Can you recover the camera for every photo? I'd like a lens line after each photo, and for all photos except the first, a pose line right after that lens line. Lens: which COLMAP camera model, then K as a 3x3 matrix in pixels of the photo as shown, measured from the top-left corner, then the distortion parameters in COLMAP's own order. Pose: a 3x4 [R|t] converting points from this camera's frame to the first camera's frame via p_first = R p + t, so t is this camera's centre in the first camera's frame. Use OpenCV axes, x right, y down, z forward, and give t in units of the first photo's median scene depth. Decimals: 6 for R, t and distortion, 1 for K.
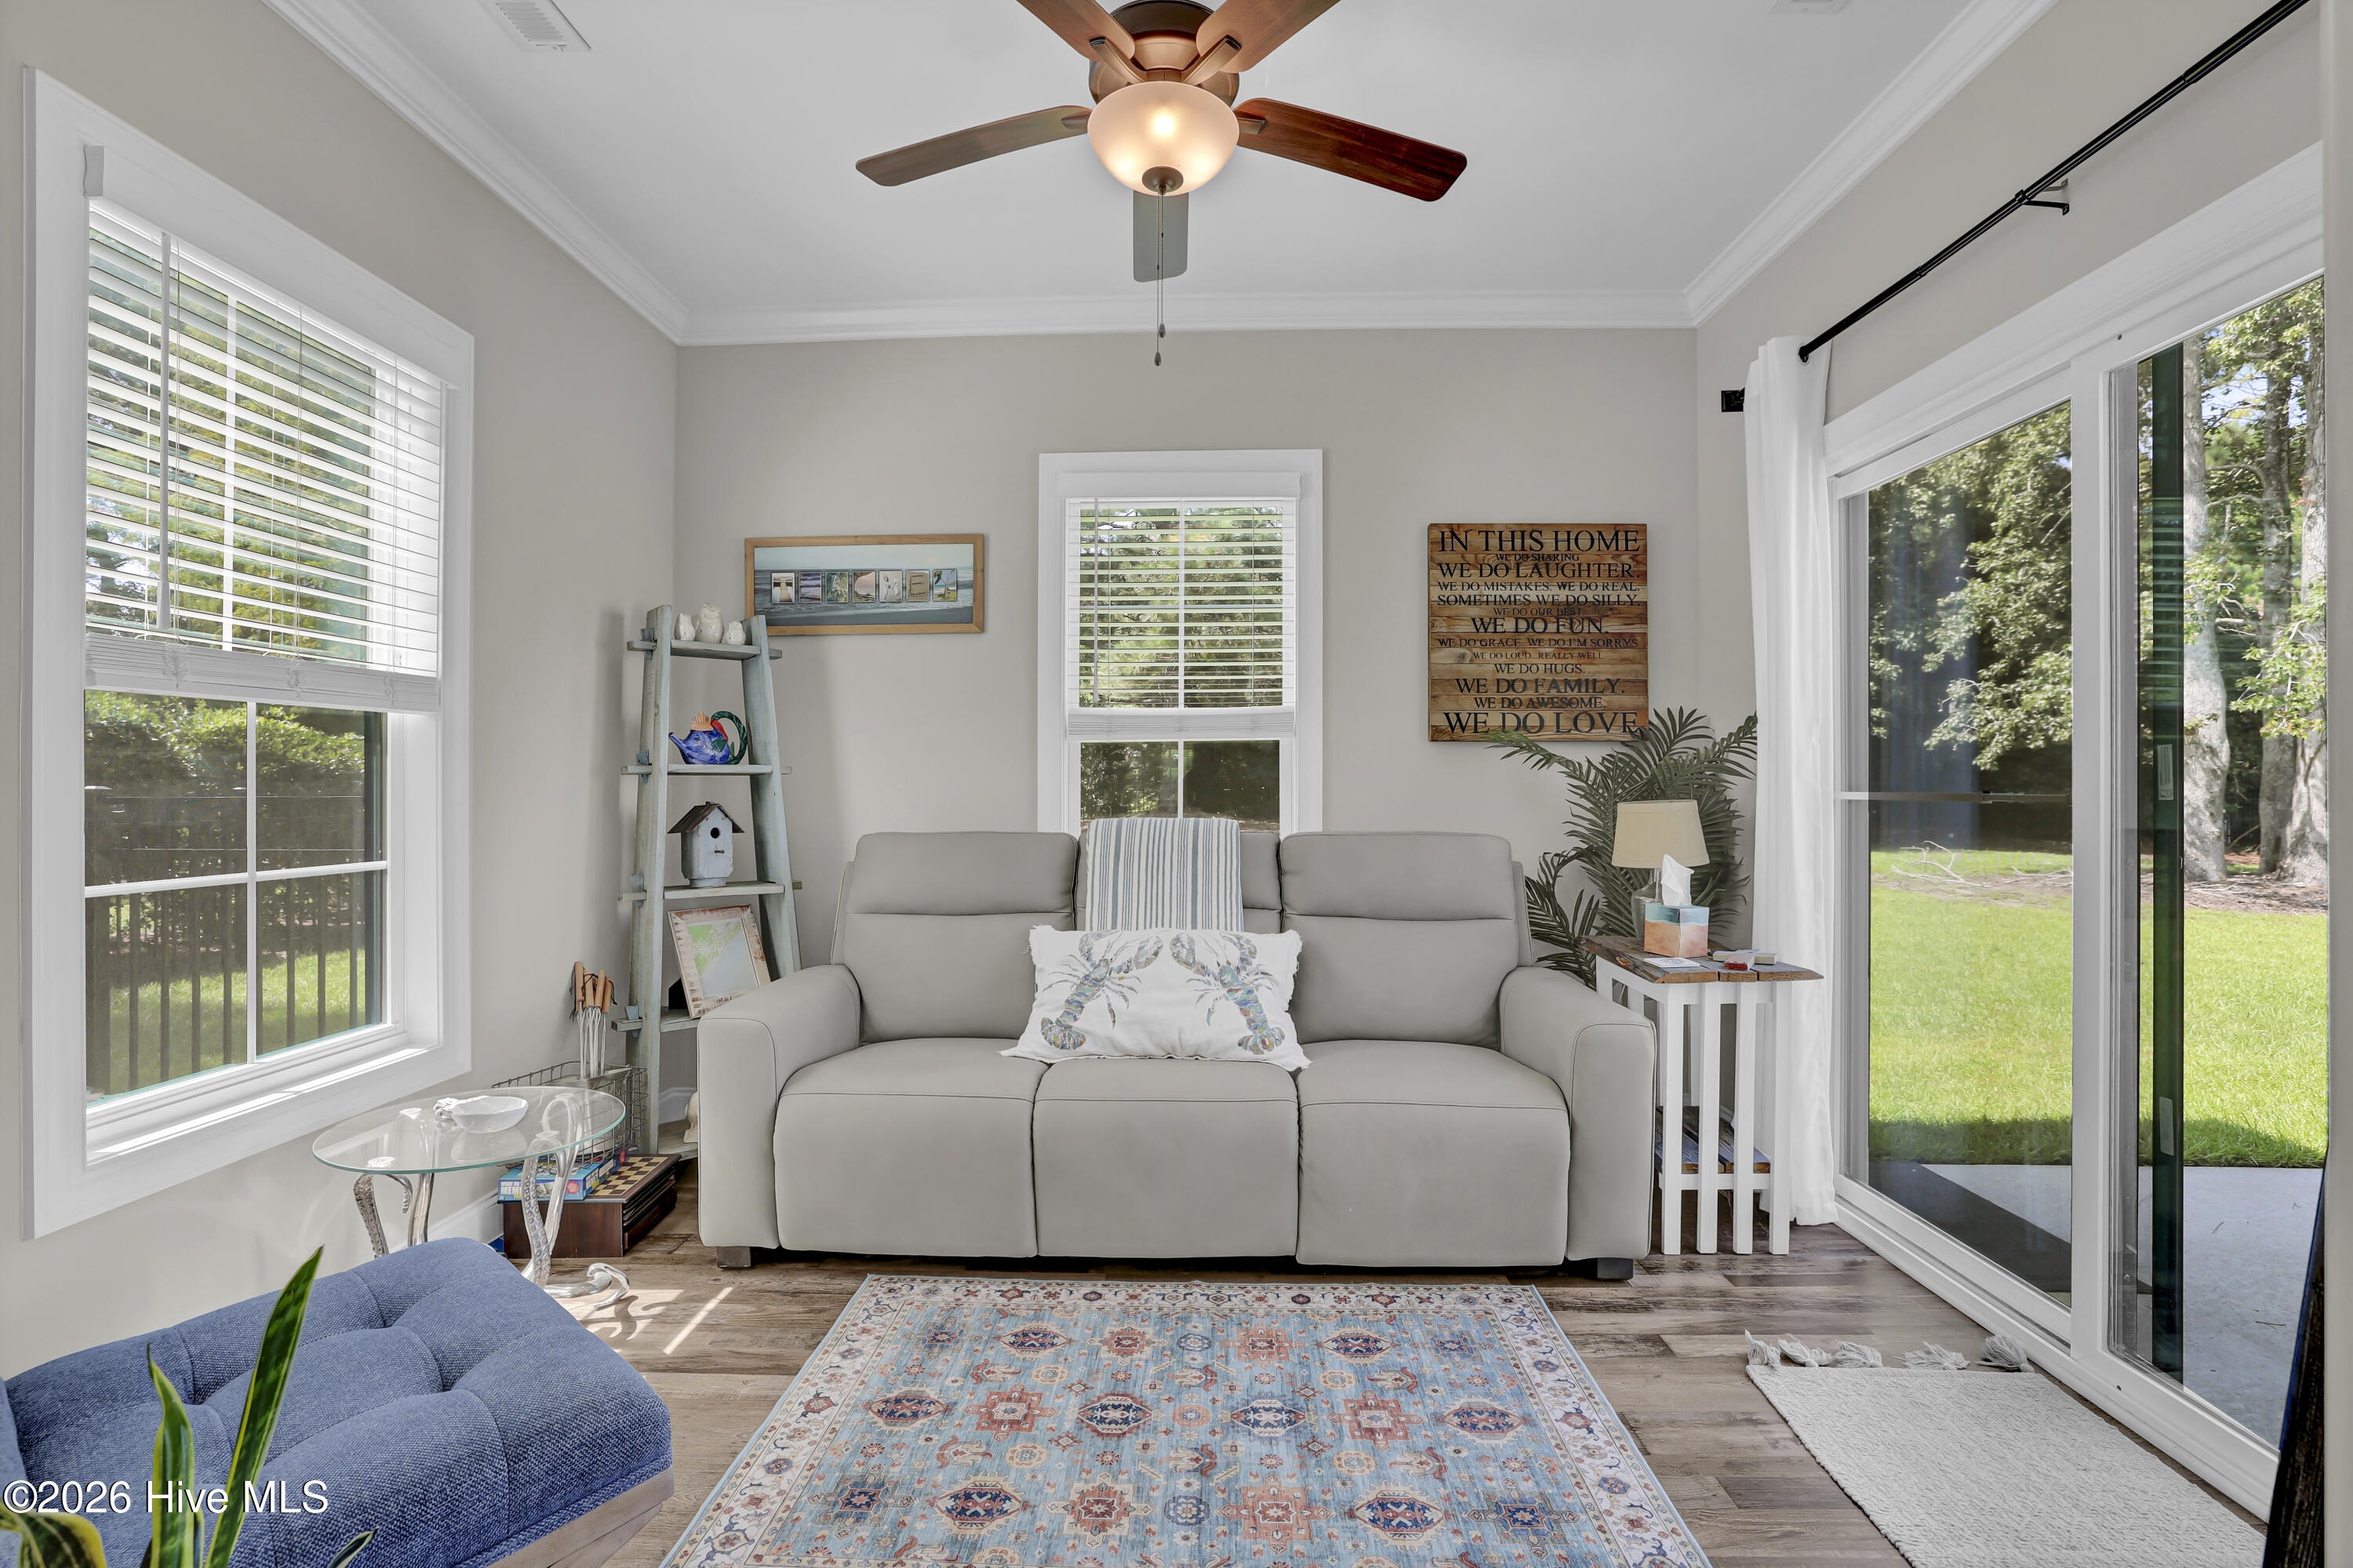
lens RADIAL K [[1021.8, 0, 1159.1], [0, 1021.8, 777.7], [0, 0, 1]] dist [-0.024600, 0.006900]
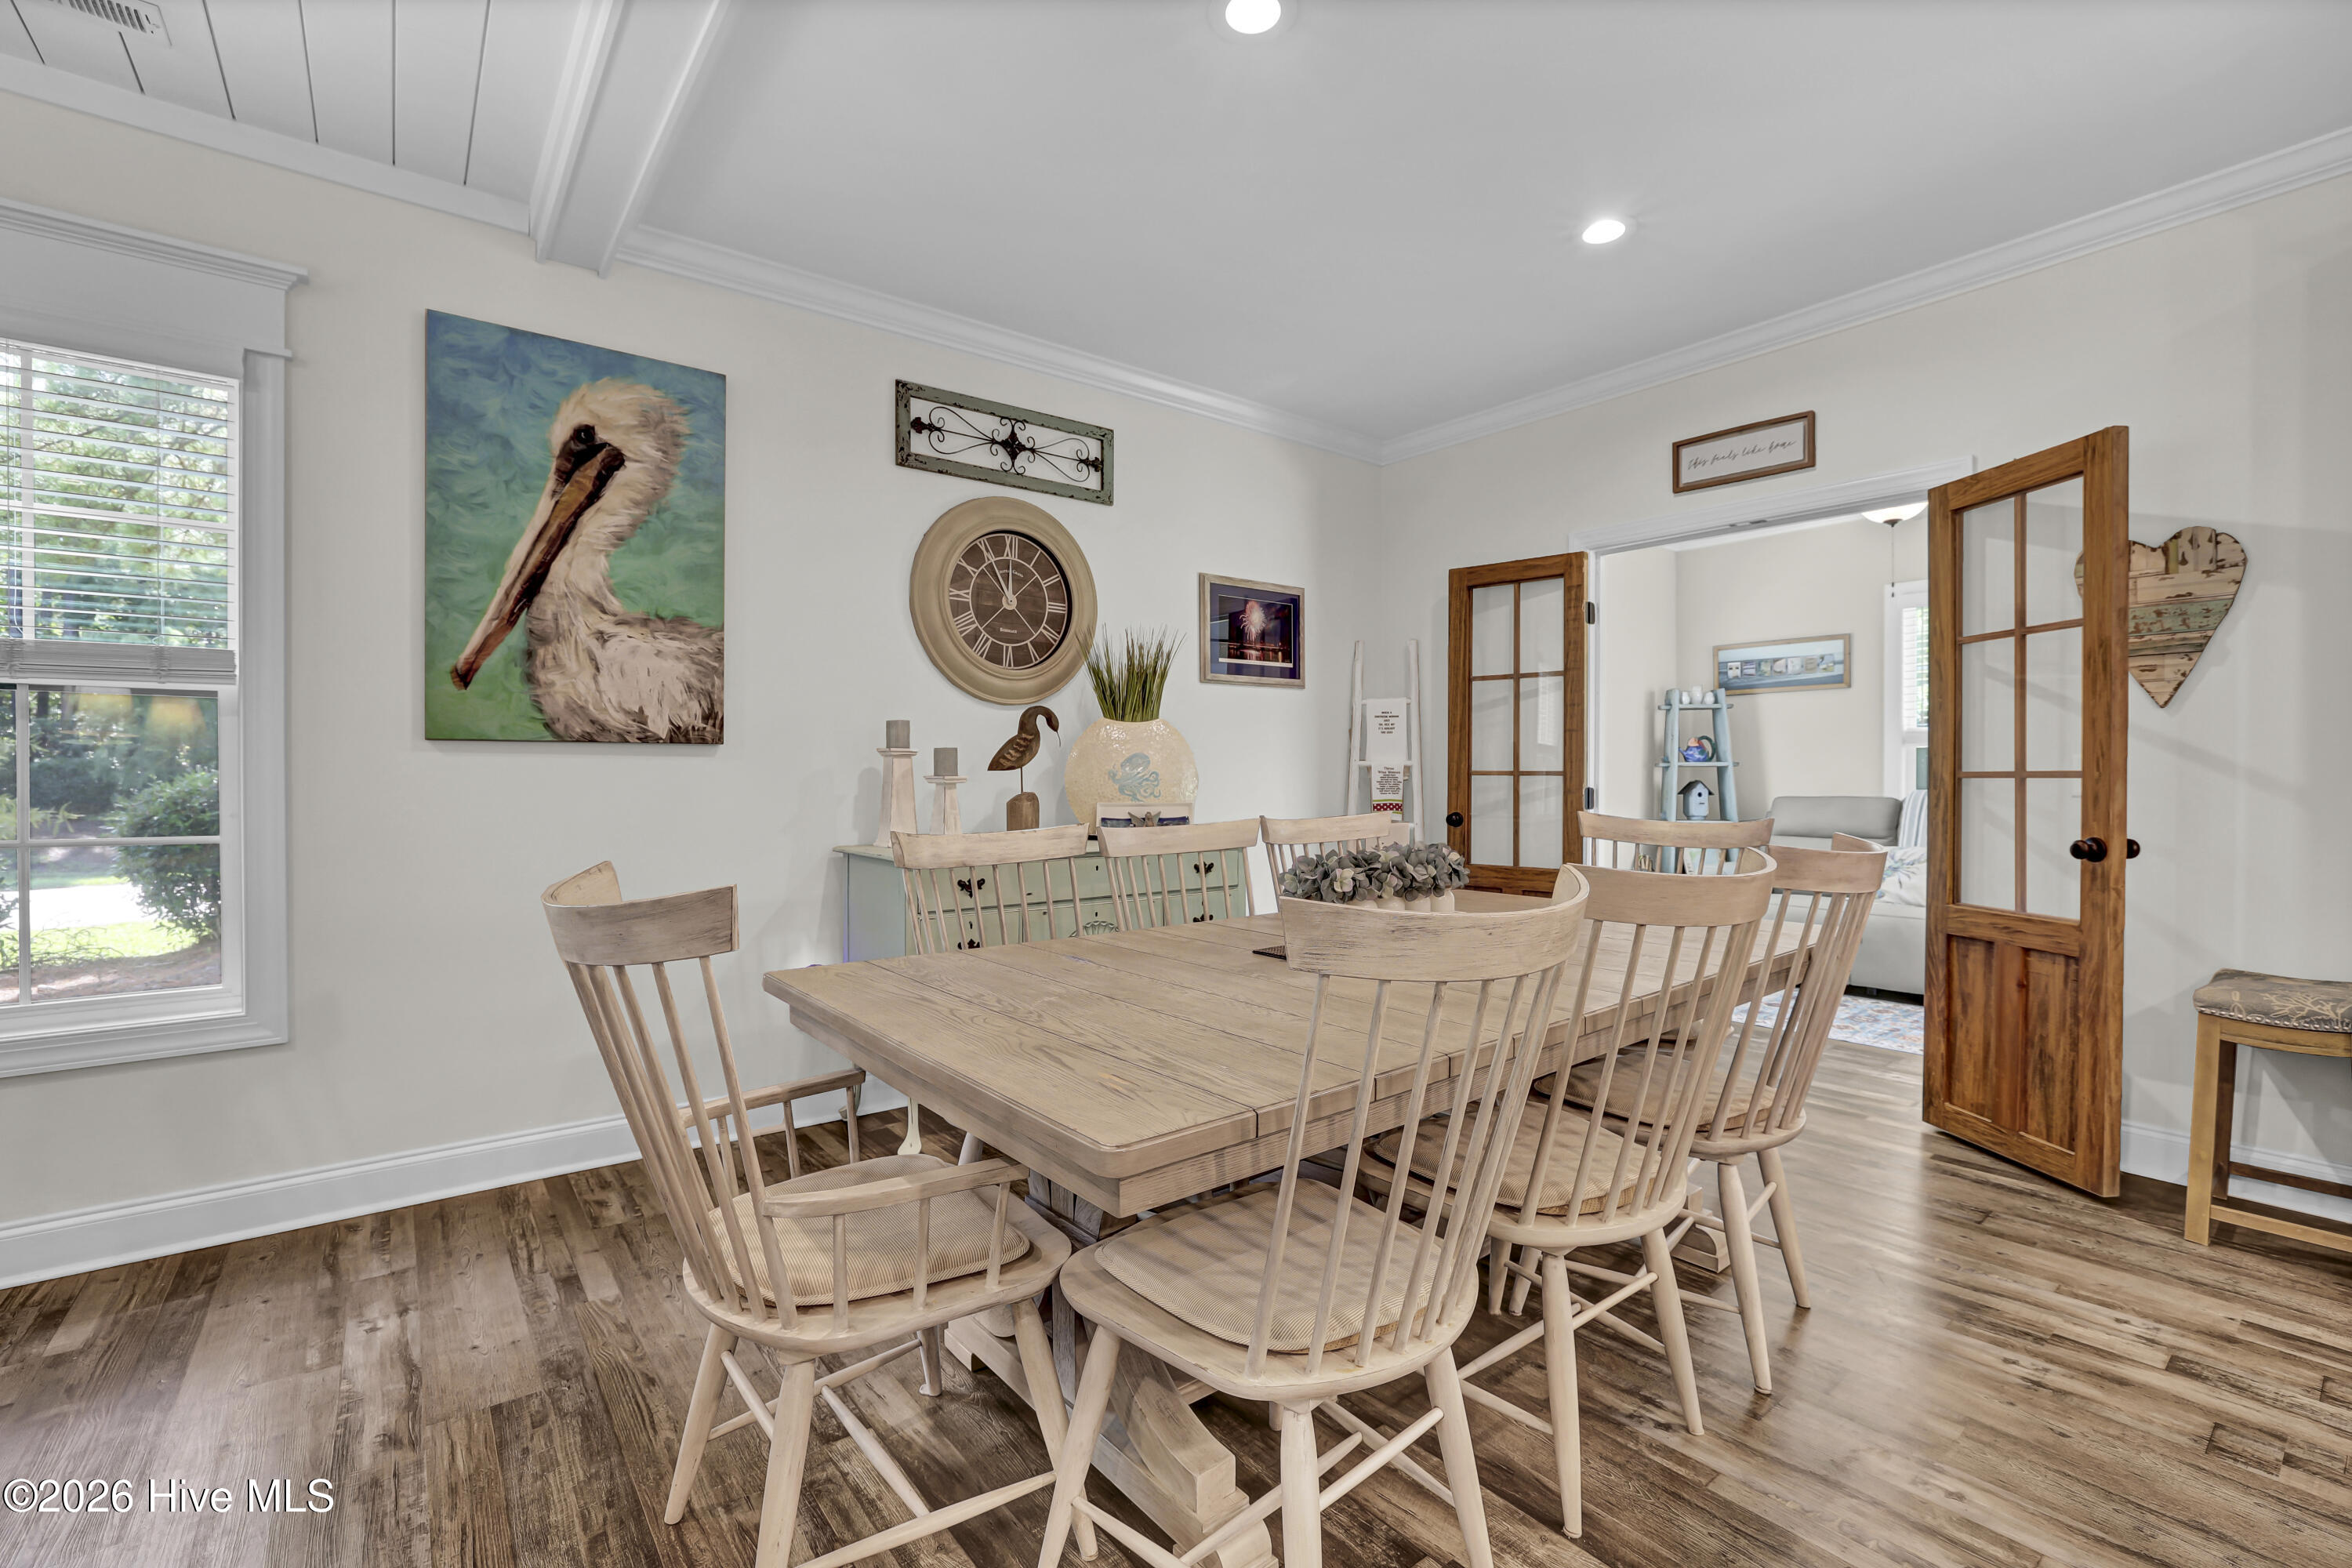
lens RADIAL K [[1021.4, 0, 1177.9], [0, 1021.4, 782.0], [0, 0, 1]] dist [-0.024600, 0.006900]
pose [[0.645297, 0.004393, -0.763919, 0.468281], [0.011511, 0.999814, 0.015473, -0.016282], [0.763845, -0.018778, 0.645127, -1.171835]]
